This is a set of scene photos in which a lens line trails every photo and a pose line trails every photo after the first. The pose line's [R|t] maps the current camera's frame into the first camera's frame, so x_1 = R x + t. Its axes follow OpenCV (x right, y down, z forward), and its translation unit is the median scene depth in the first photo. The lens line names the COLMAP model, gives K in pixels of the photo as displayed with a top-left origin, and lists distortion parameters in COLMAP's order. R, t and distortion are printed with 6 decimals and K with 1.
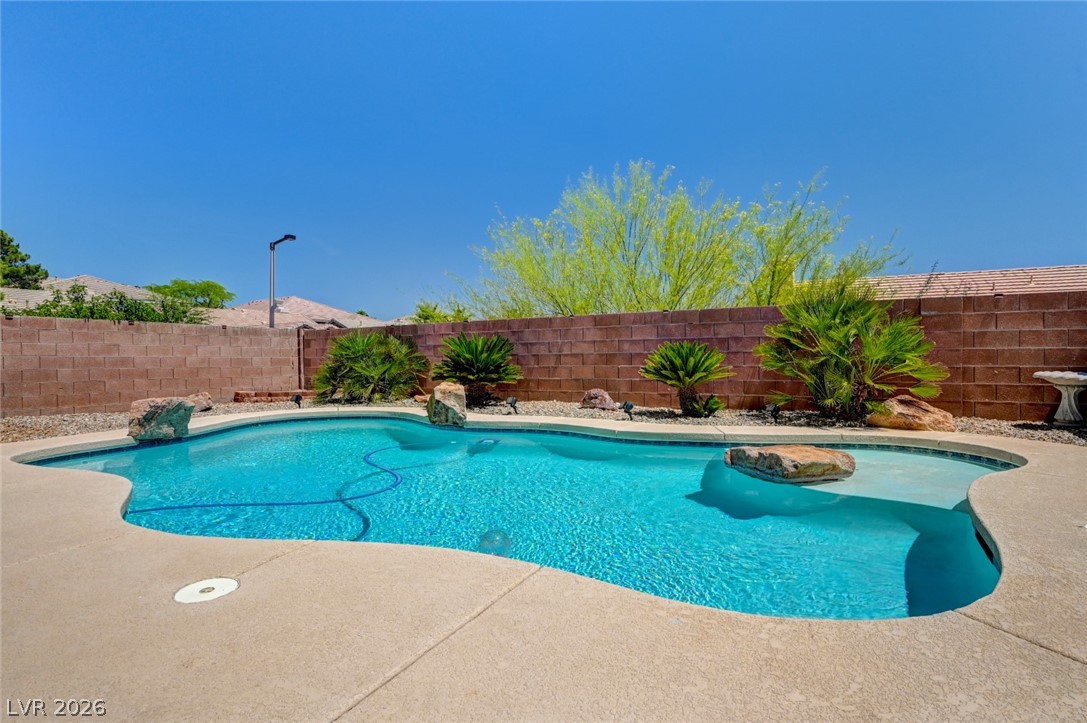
lens RADIAL K [[558.0, 0, 543.5], [0, 558.0, 361.5], [0, 0, 1]] dist [-0.000783, -0.000156]
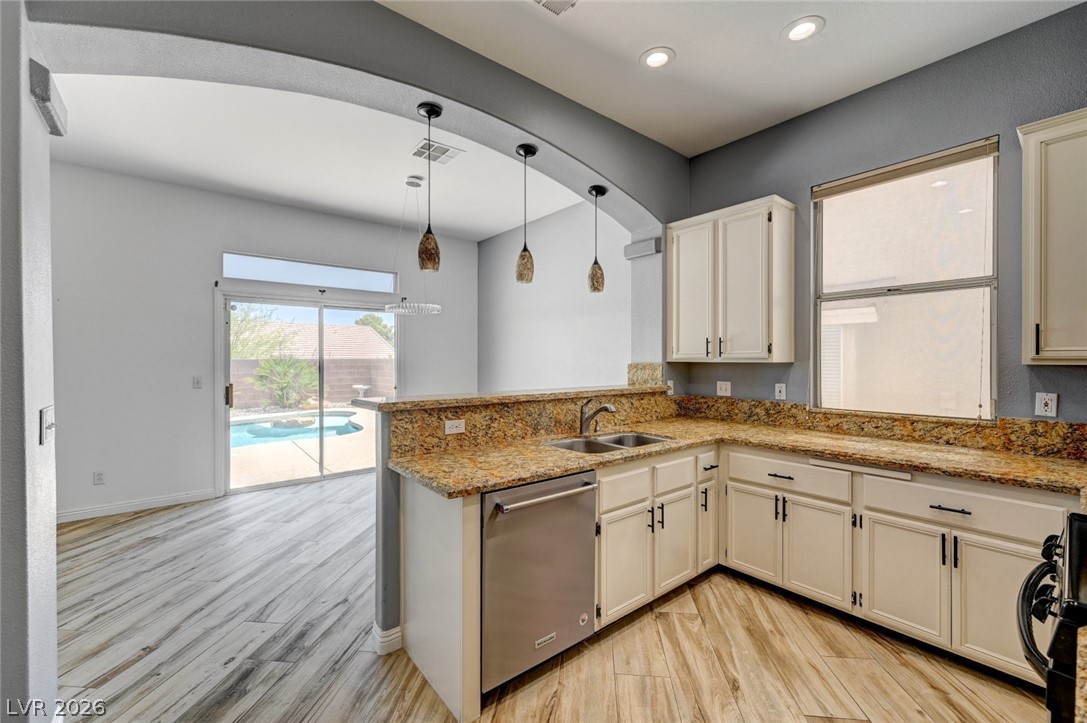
lens RADIAL K [[443.7, 0, 546.5], [0, 443.7, 358.2], [0, 0, 1]] dist [0.001204, 0.000216]
pose [[0.363563, 0.003254, 0.931564, -0.822609], [0.008897, 0.999936, -0.006965, -0.086807], [-0.931527, 0.010821, 0.363511, -0.720746]]
